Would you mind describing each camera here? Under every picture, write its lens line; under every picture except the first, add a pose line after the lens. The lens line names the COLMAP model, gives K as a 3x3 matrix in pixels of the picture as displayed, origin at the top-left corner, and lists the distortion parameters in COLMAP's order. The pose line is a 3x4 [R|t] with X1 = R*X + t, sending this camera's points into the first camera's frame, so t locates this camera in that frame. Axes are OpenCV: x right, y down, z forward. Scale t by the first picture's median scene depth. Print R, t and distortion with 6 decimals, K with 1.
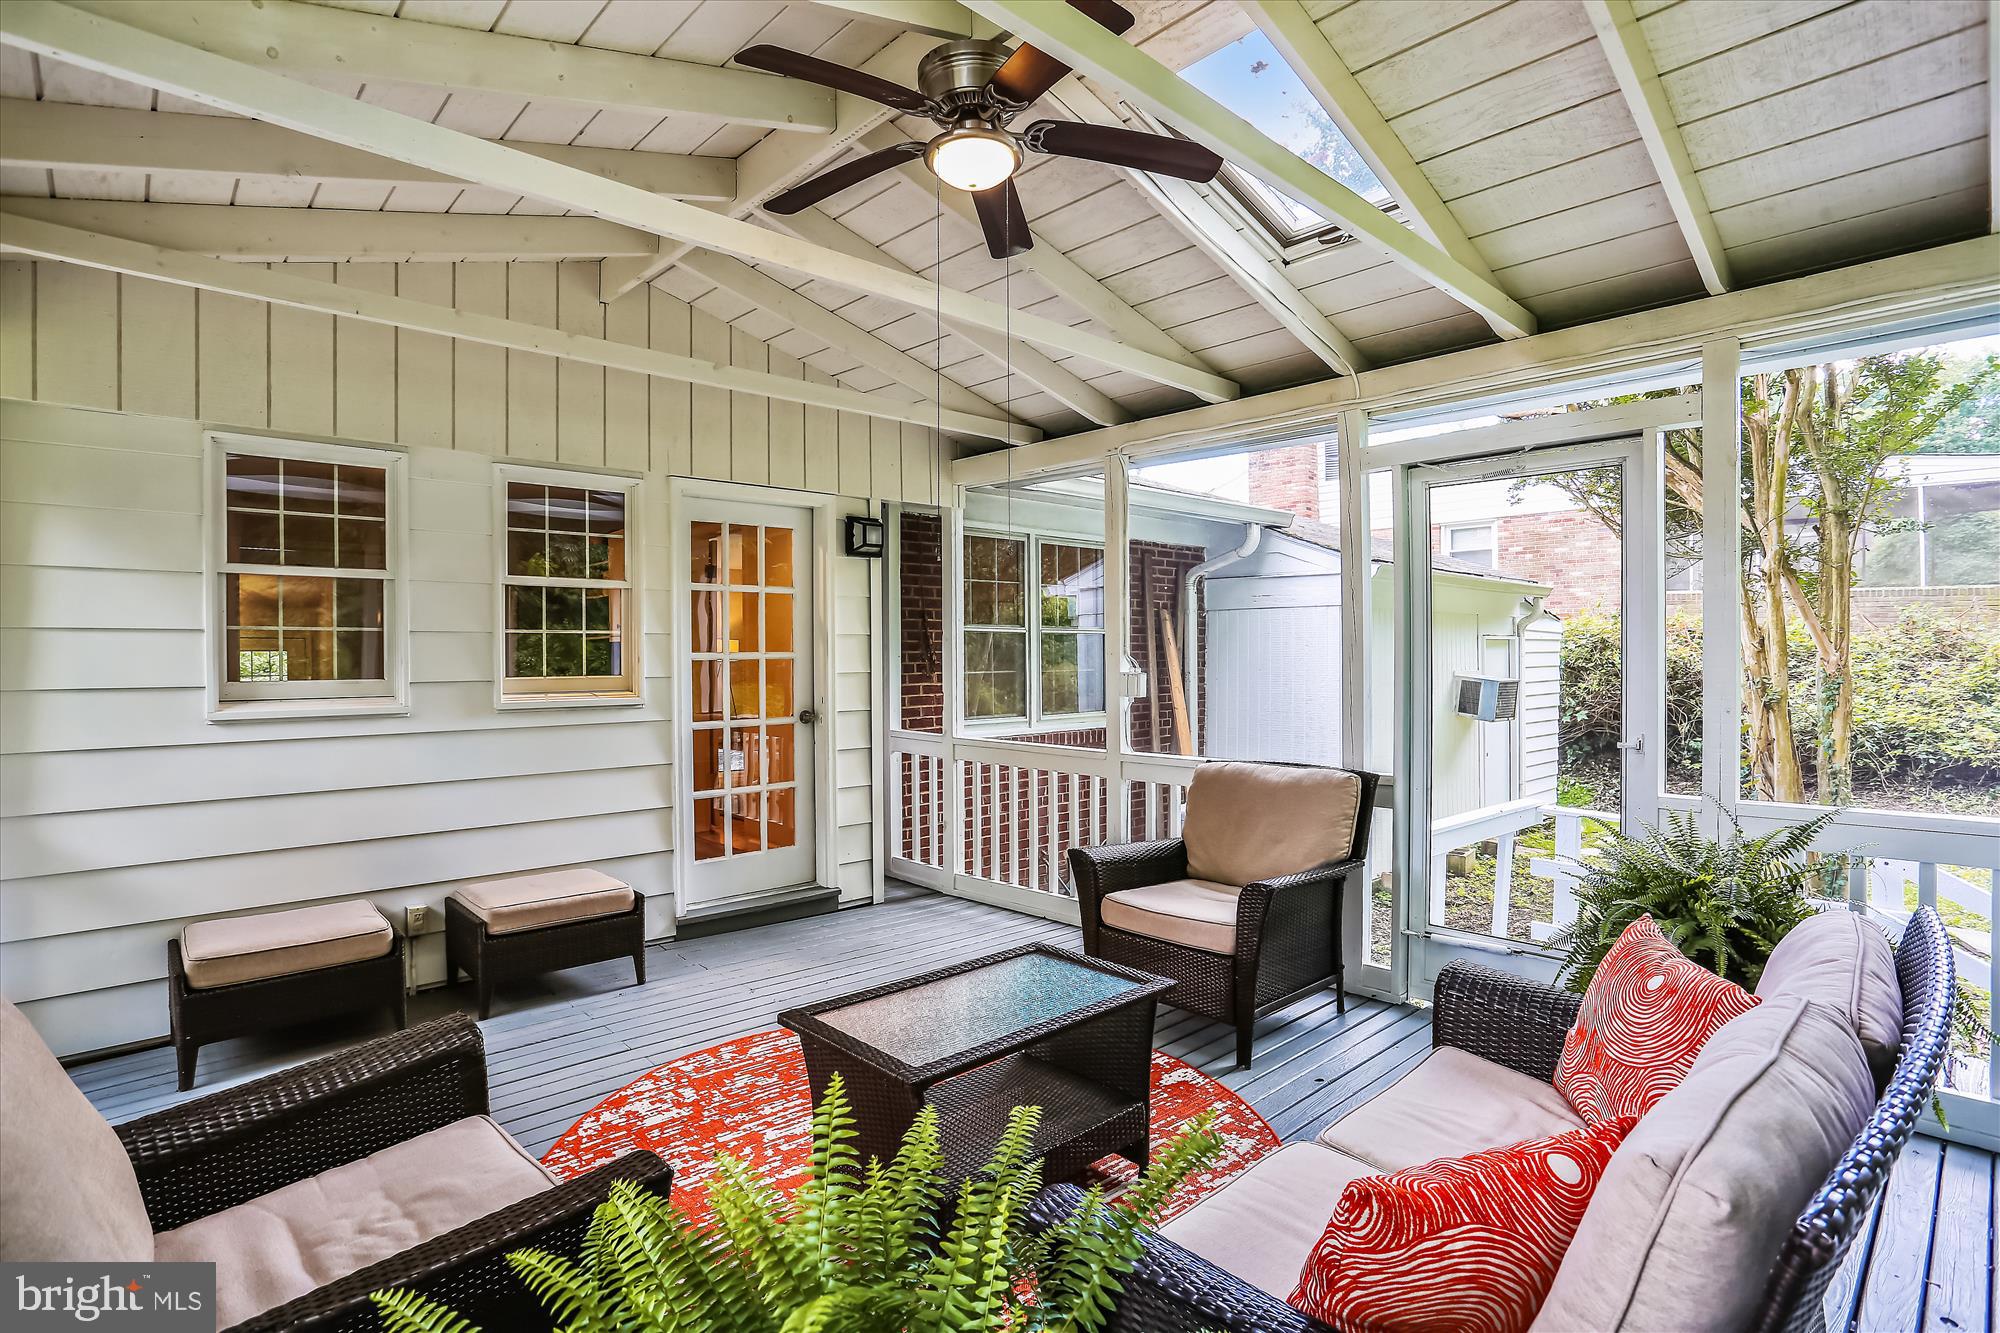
lens RADIAL K [[953.9, 0, 989.3], [0, 953.9, 667.0], [0, 0, 1]] dist [-0.015724, 0.004335]
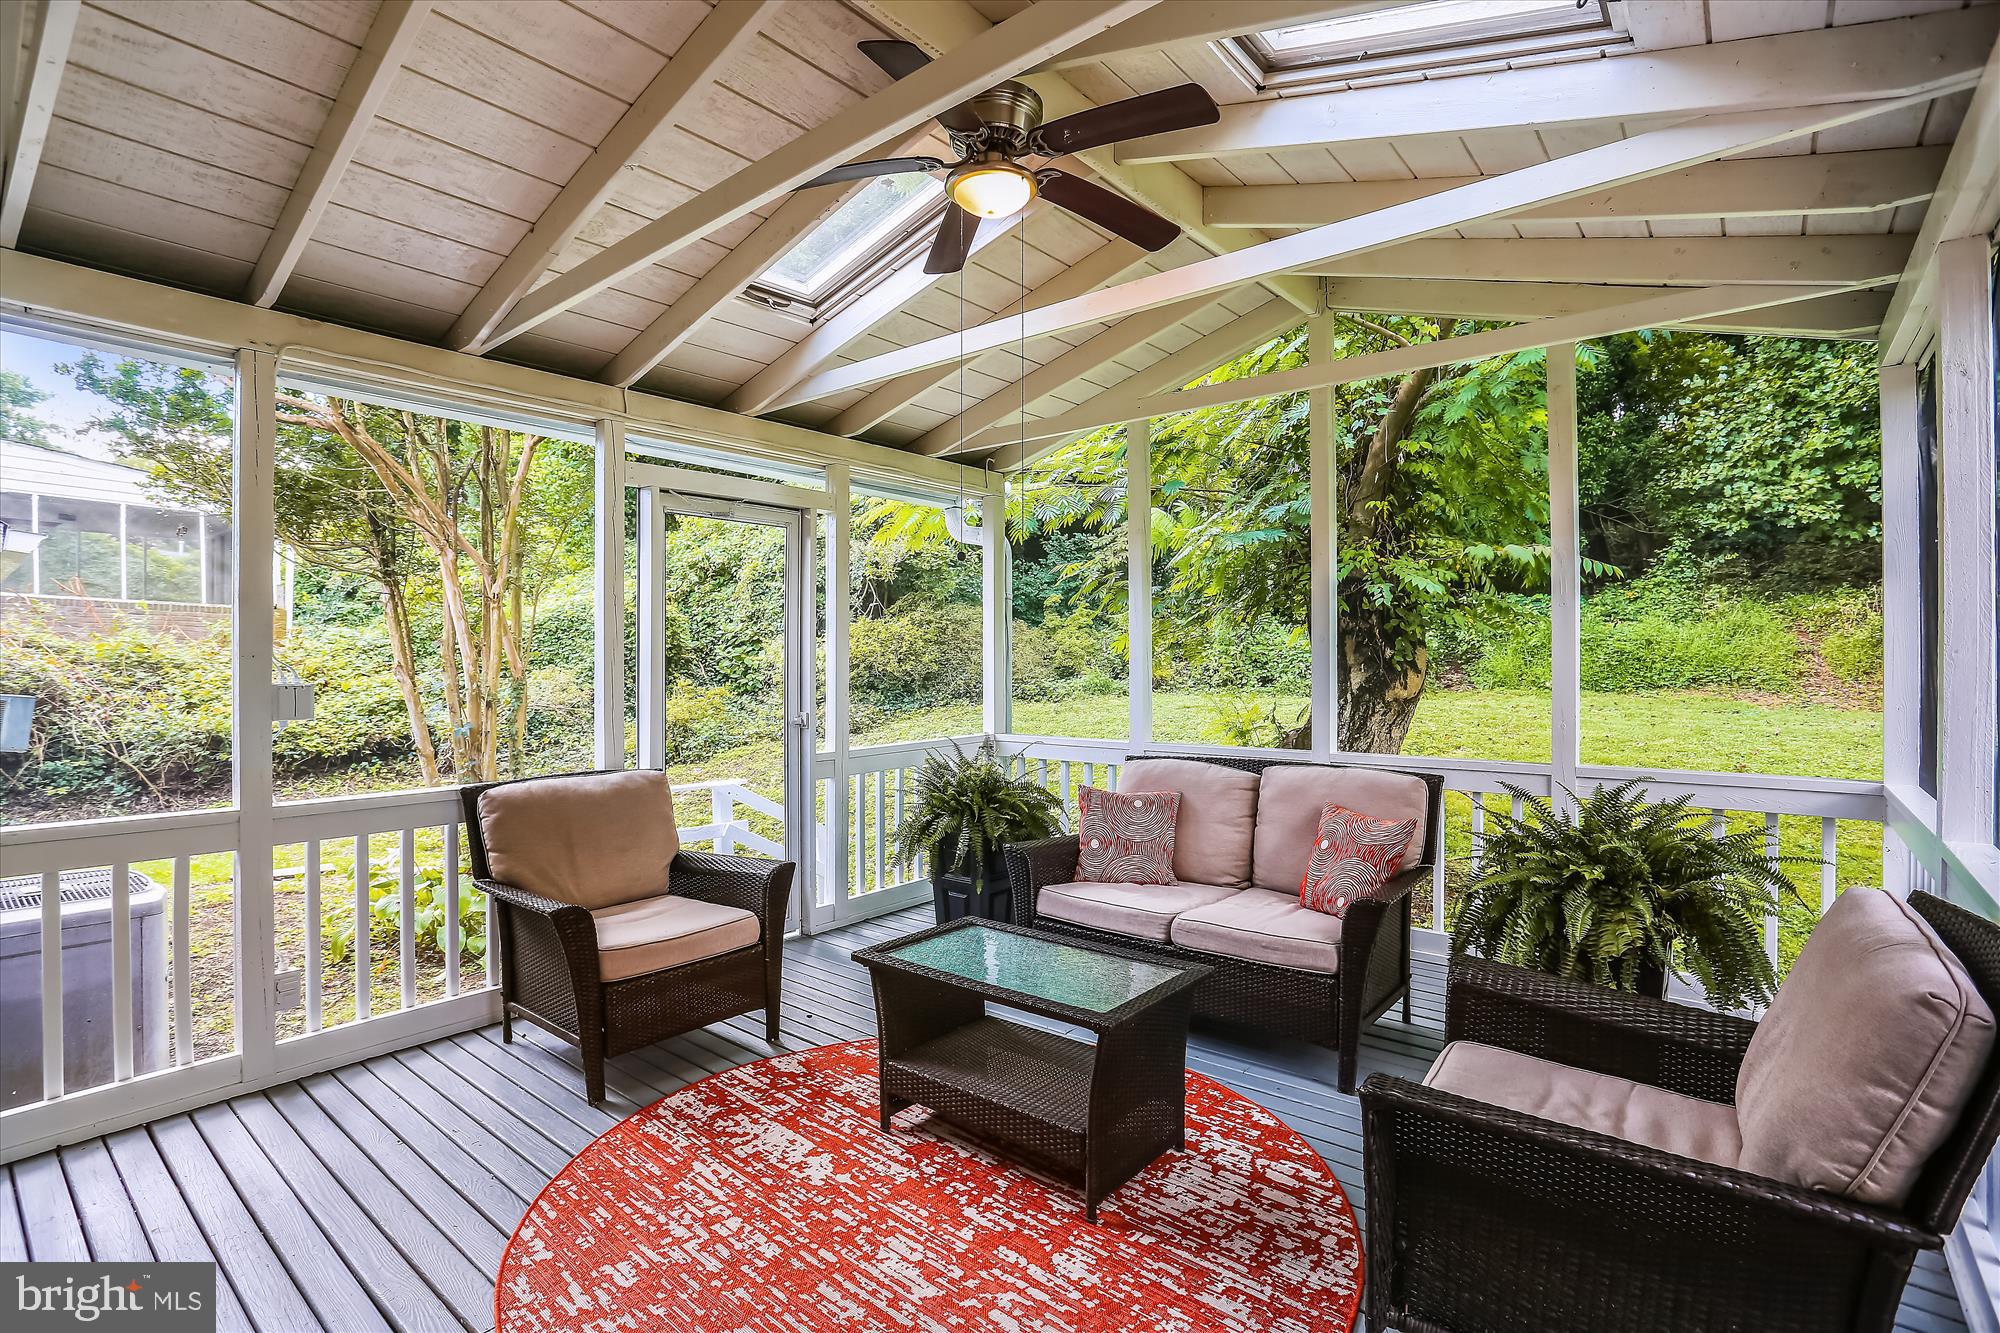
lens RADIAL K [[953.9, 0, 990.3], [0, 953.9, 662.5], [0, 0, 1]] dist [-0.015724, 0.004335]
pose [[-0.098855, 0.008029, 0.995069, -0.320437], [0.013401, 0.999888, -0.006736, 0.004143], [-0.995012, 0.012669, -0.098951, 0.336642]]
